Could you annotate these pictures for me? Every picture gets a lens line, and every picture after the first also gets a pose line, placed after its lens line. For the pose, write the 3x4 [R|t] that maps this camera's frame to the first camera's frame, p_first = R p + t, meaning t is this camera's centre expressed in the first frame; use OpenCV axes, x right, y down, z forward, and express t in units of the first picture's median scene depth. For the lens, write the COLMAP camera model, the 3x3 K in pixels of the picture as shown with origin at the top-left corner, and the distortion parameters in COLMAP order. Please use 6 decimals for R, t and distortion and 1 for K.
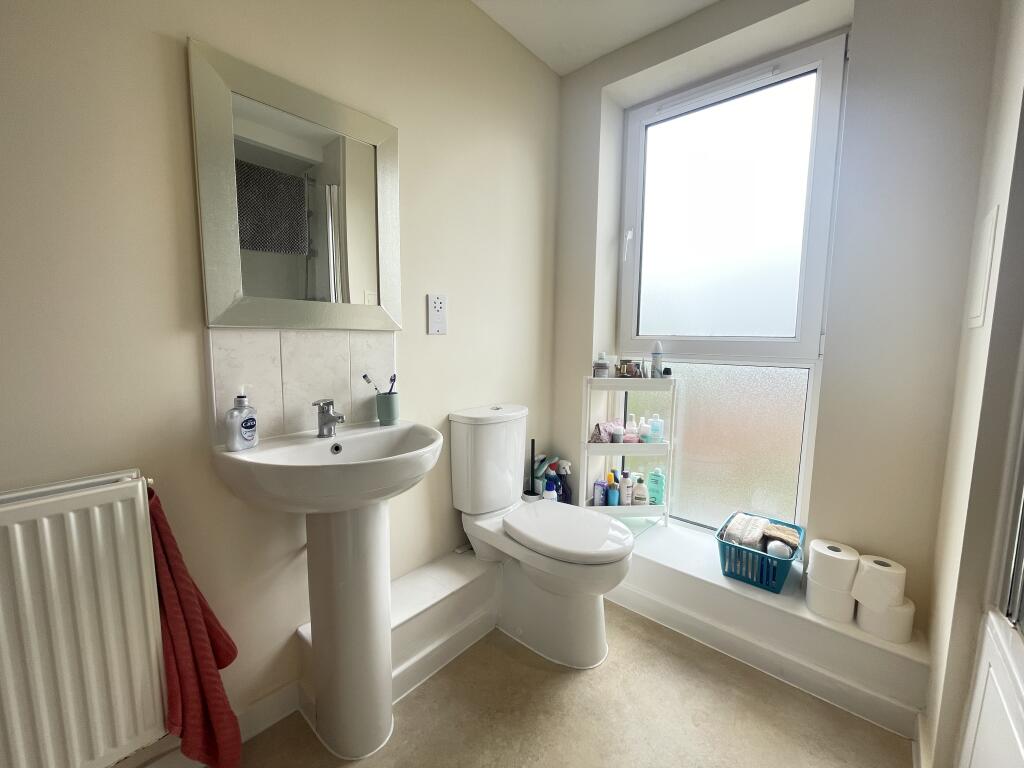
lens RADIAL K [[411.8, 0, 512.0], [0, 411.8, 384.0], [0, 0, 1]] dist [-0.001896, -0.000204]
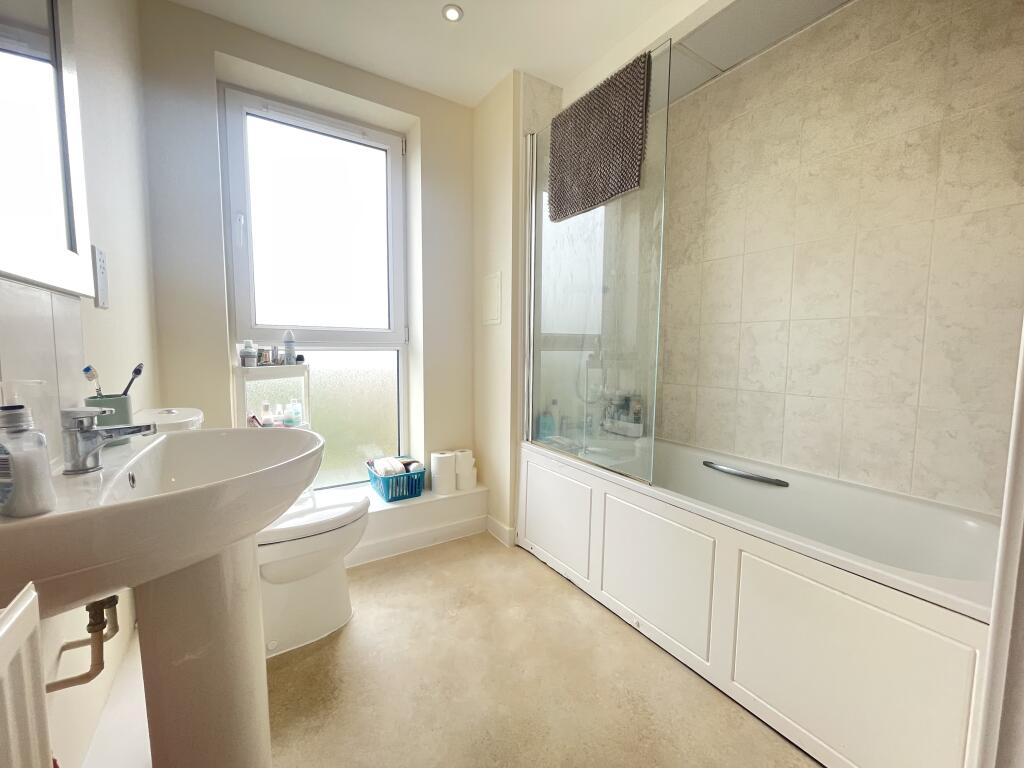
lens RADIAL K [[411.8, 0, 512.0], [0, 411.8, 384.0], [0, 0, 1]] dist [-0.001896, -0.000204]
pose [[0.273294, -0.097792, 0.956947, -0.652055], [0.099918, 0.992324, 0.072872, 0.018147], [-0.956727, 0.075701, 0.280967, 0.200433]]
